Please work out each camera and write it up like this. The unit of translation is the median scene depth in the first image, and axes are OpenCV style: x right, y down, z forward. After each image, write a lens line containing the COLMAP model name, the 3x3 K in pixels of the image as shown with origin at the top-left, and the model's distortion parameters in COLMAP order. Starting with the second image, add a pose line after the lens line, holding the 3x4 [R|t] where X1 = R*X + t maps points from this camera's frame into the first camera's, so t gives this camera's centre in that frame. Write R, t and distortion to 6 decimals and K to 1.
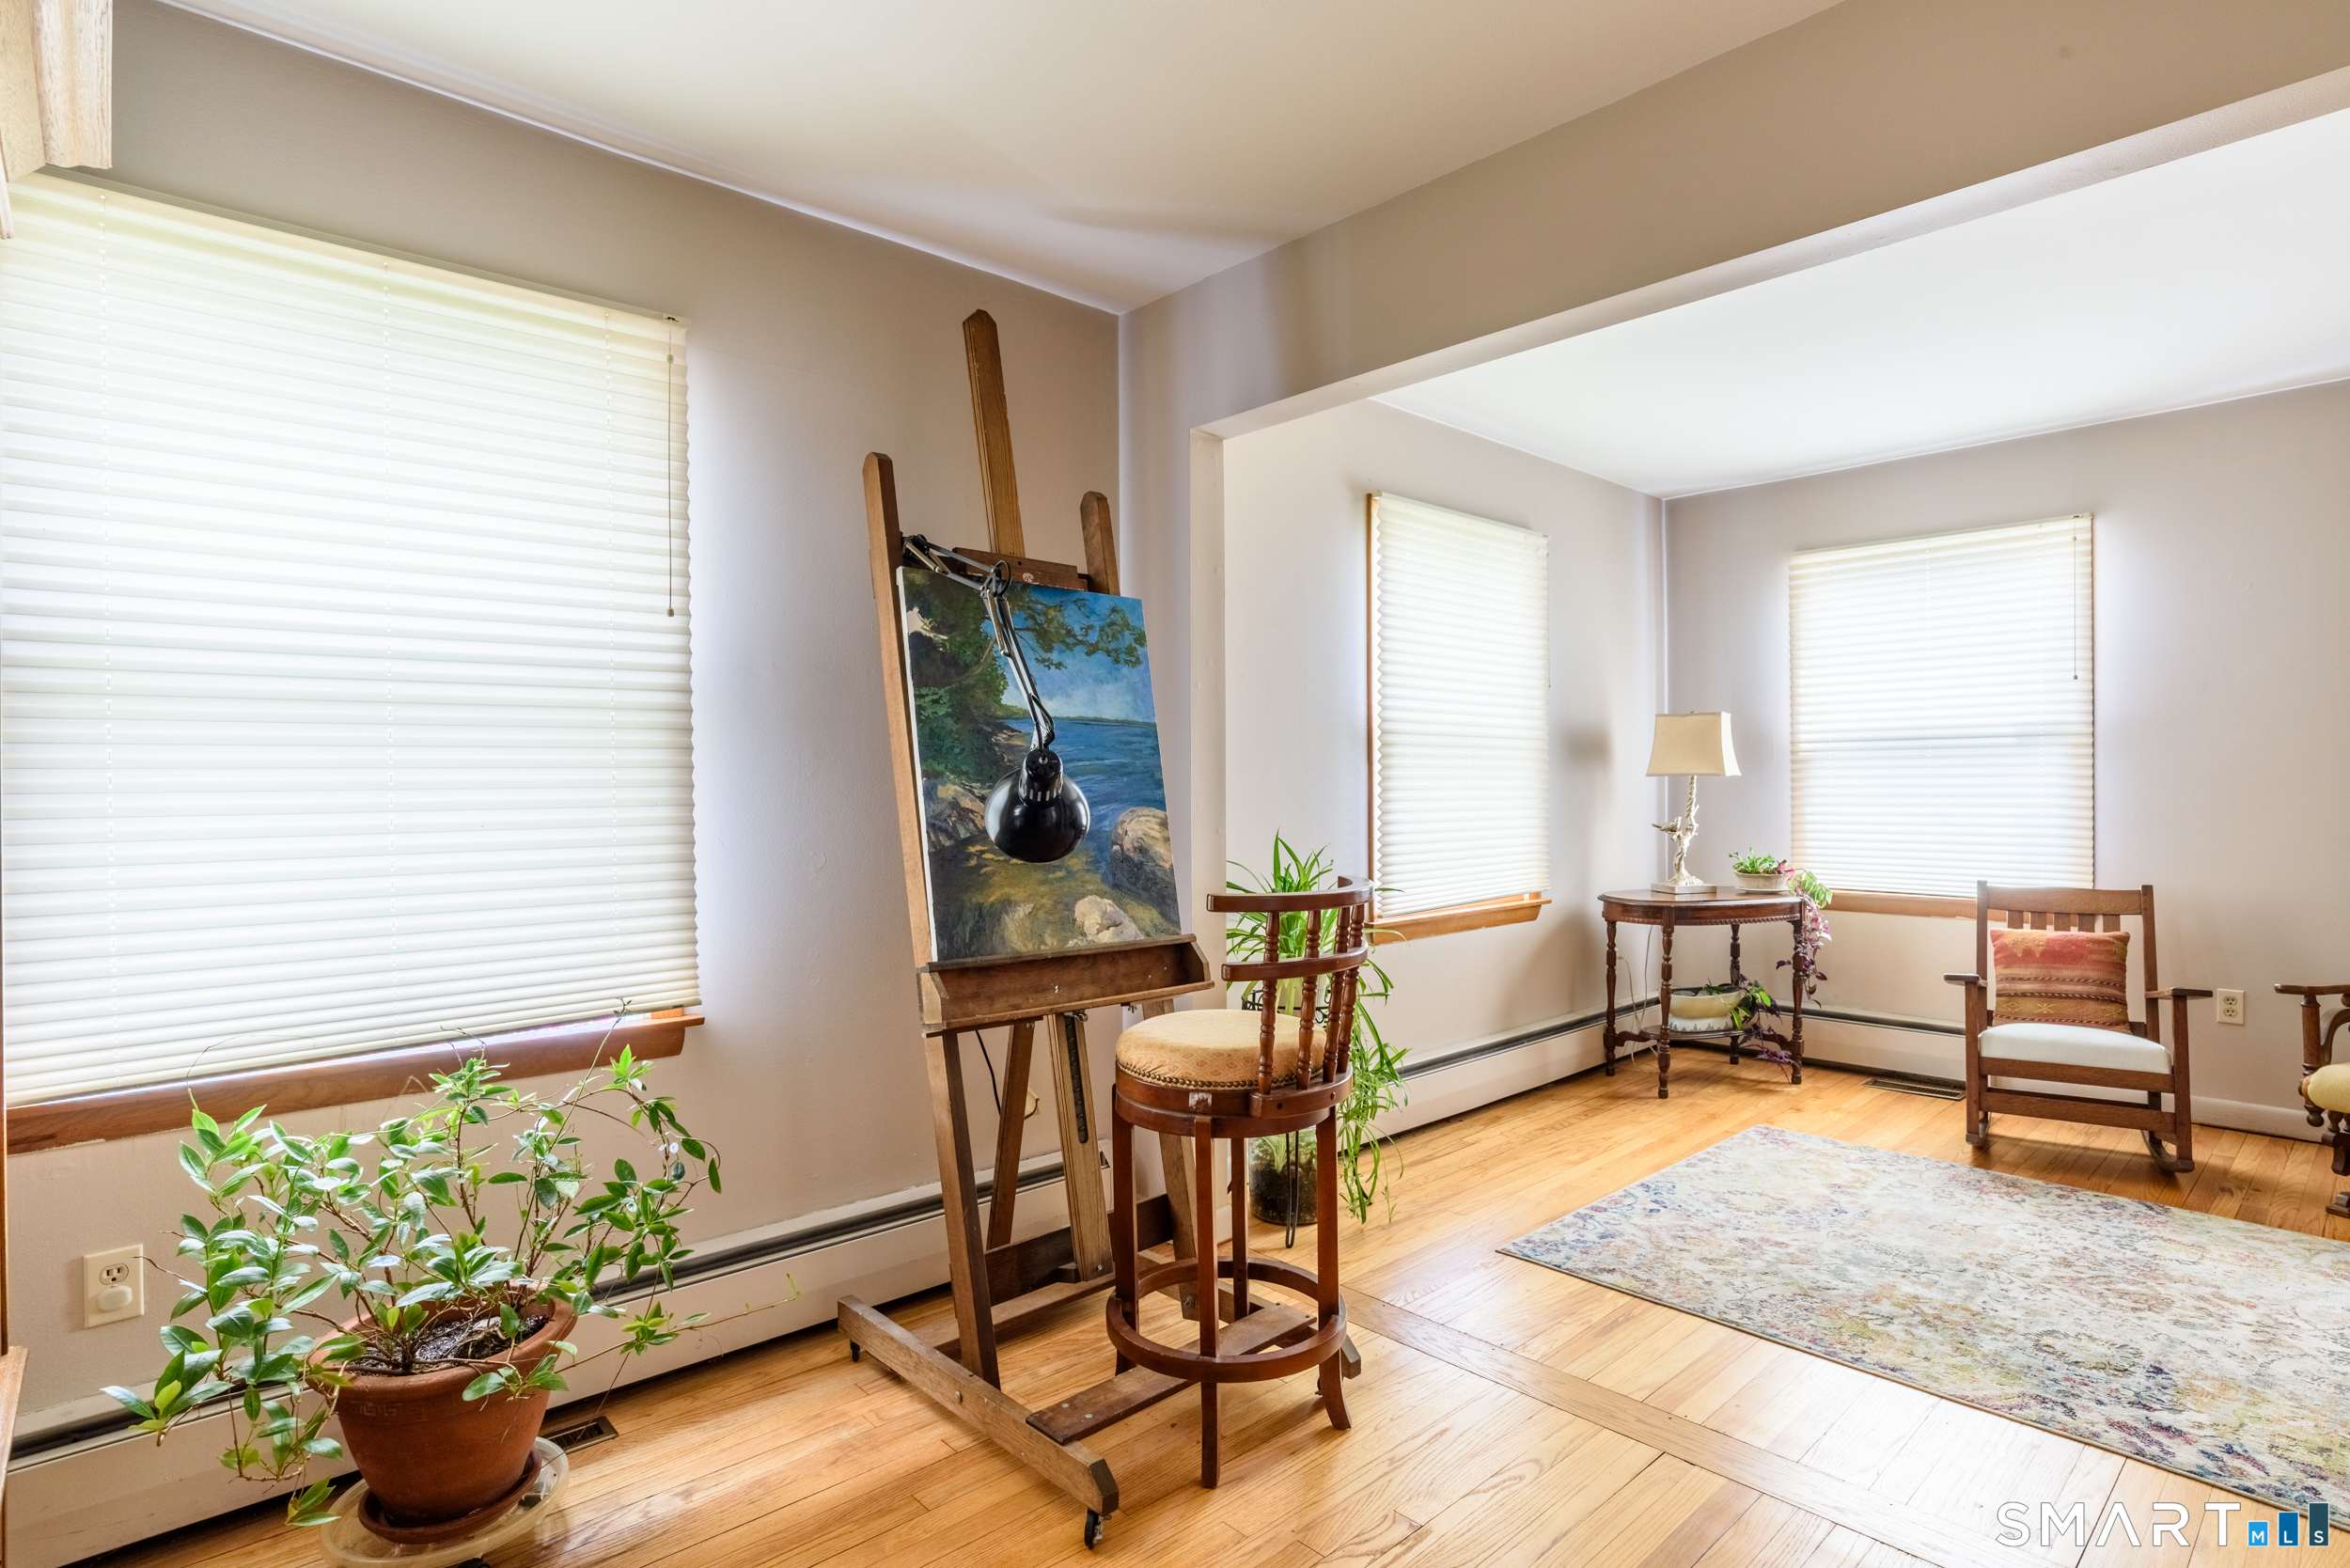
lens RADIAL K [[1205.0, 0, 1182.4], [0, 1205.0, 784.9], [0, 0, 1]] dist [-0.037858, 0.001427]
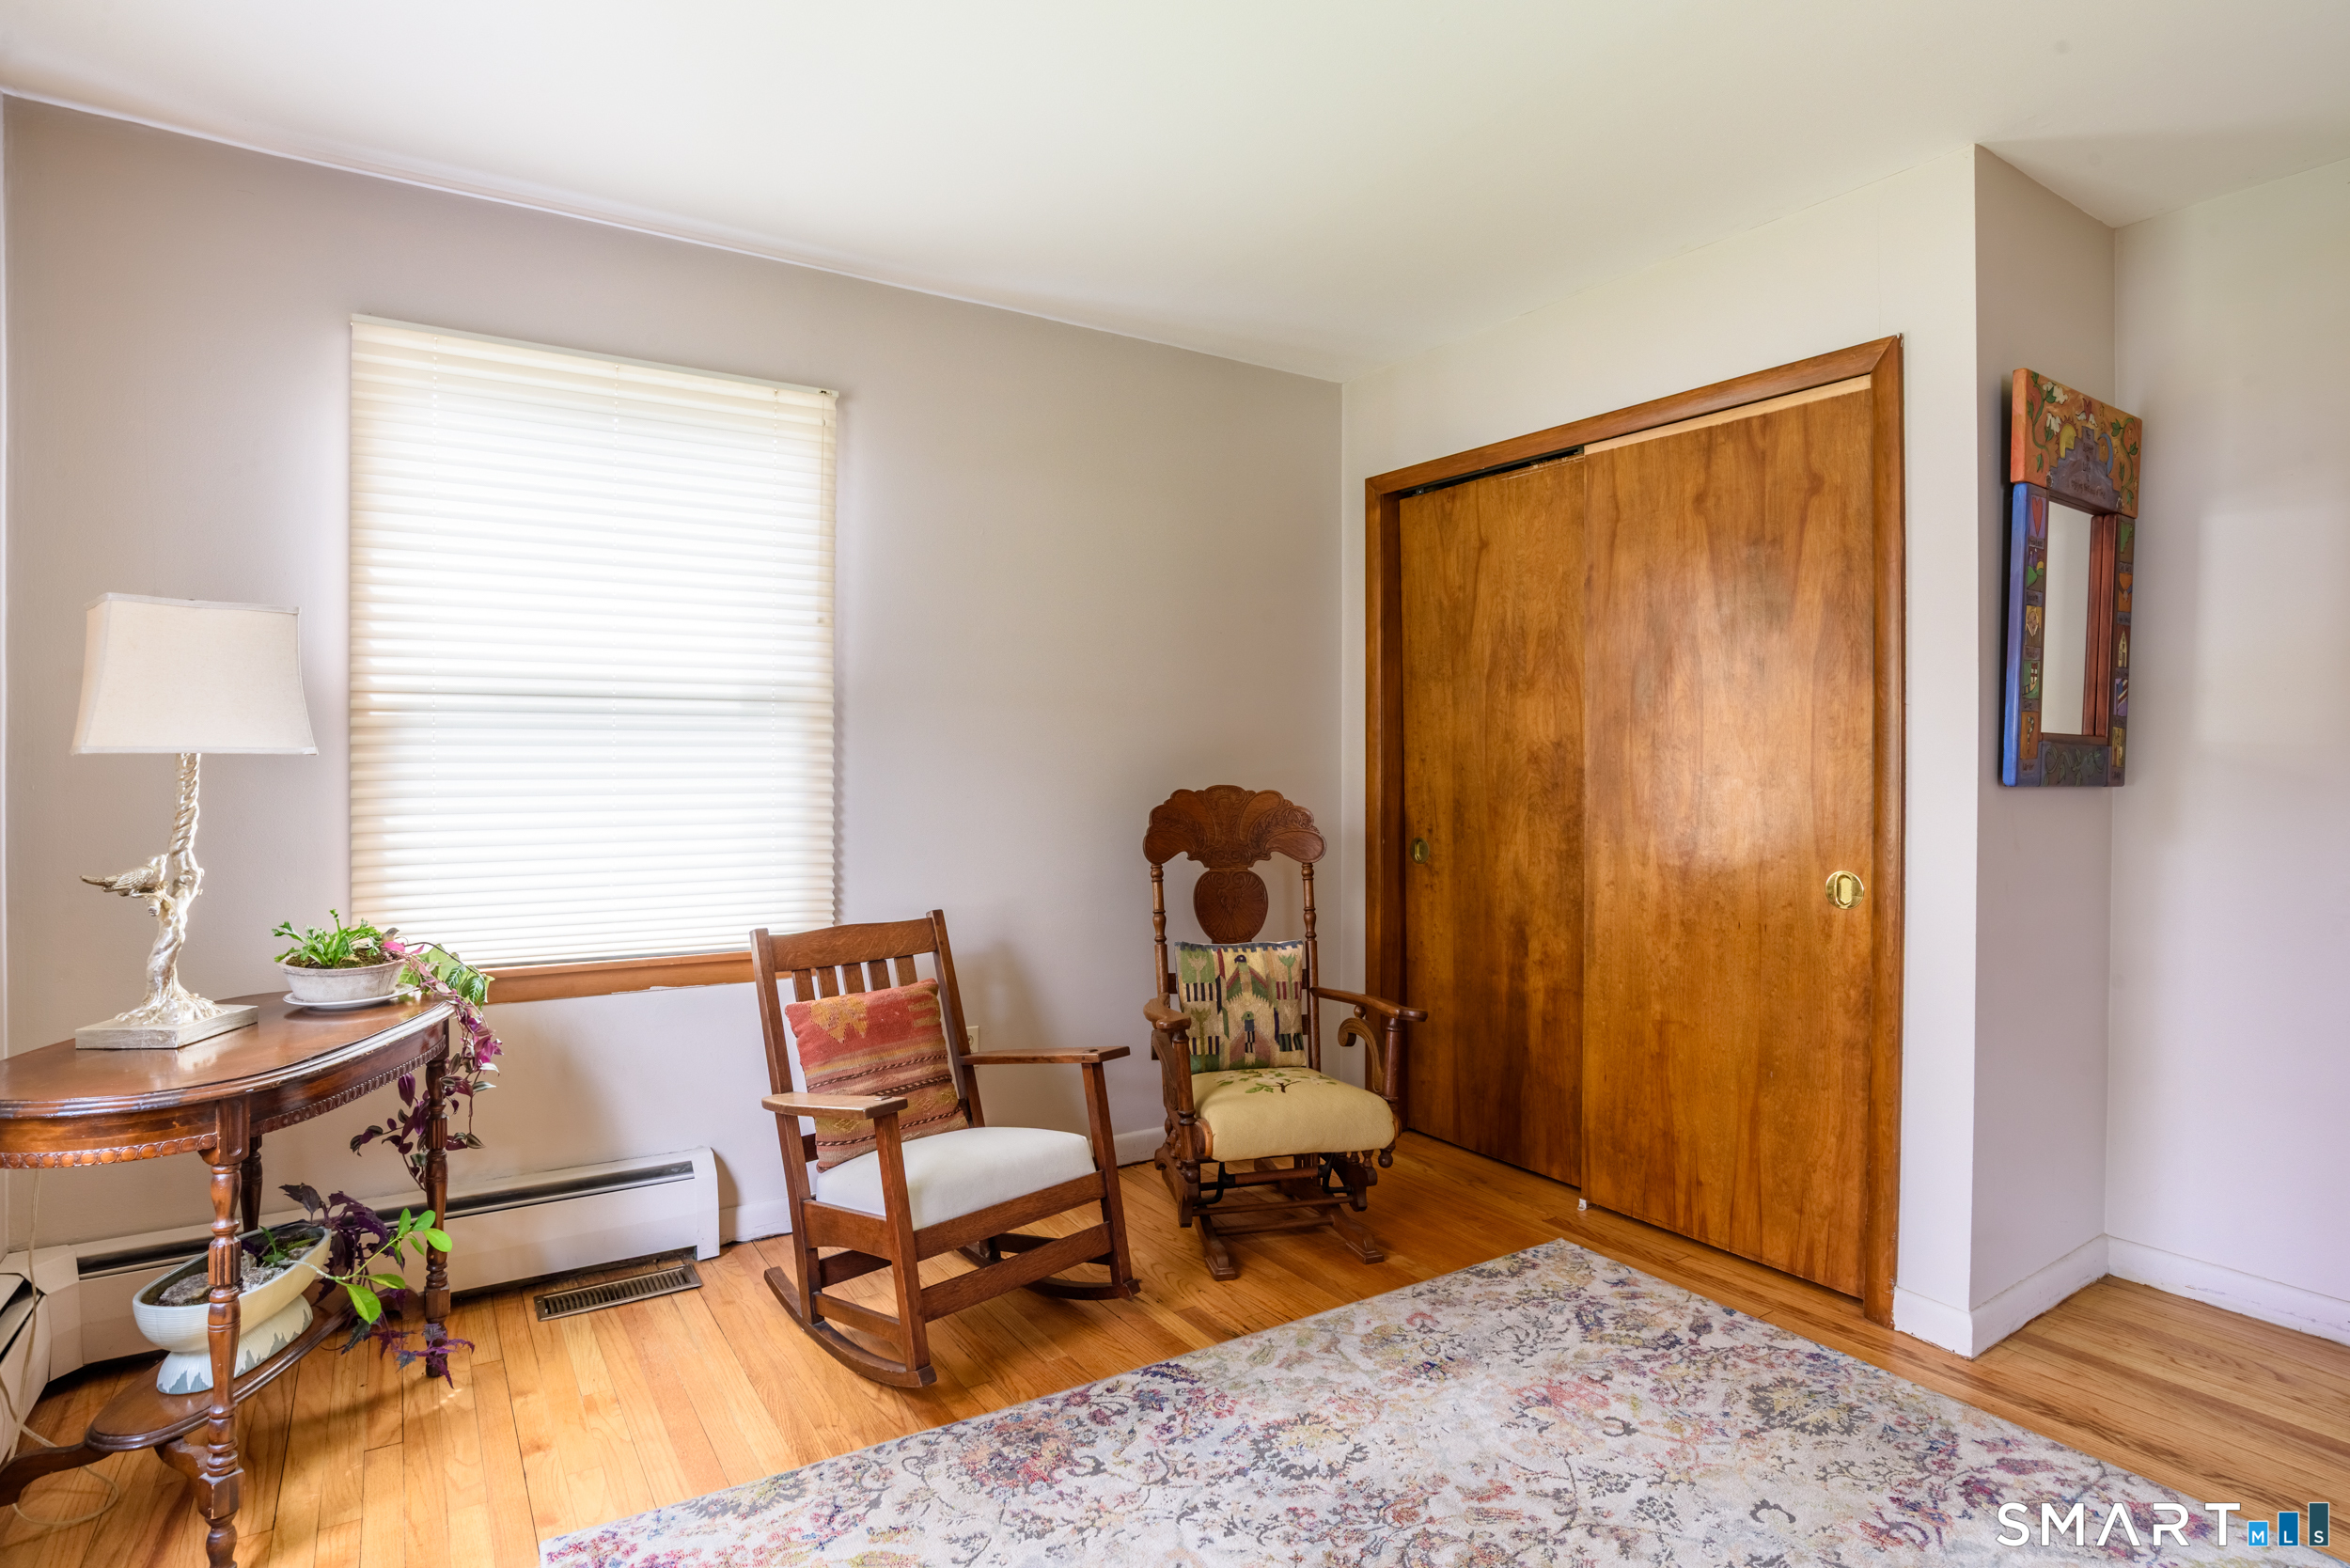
lens RADIAL K [[1205.0, 0, 1182.4], [0, 1205.0, 784.9], [0, 0, 1]] dist [-0.037858, 0.001427]
pose [[0.173580, -0.011289, 0.984755, 0.110463], [-0.002092, 0.999928, 0.011832, -0.003622], [-0.984817, -0.004113, 0.173544, 0.782129]]
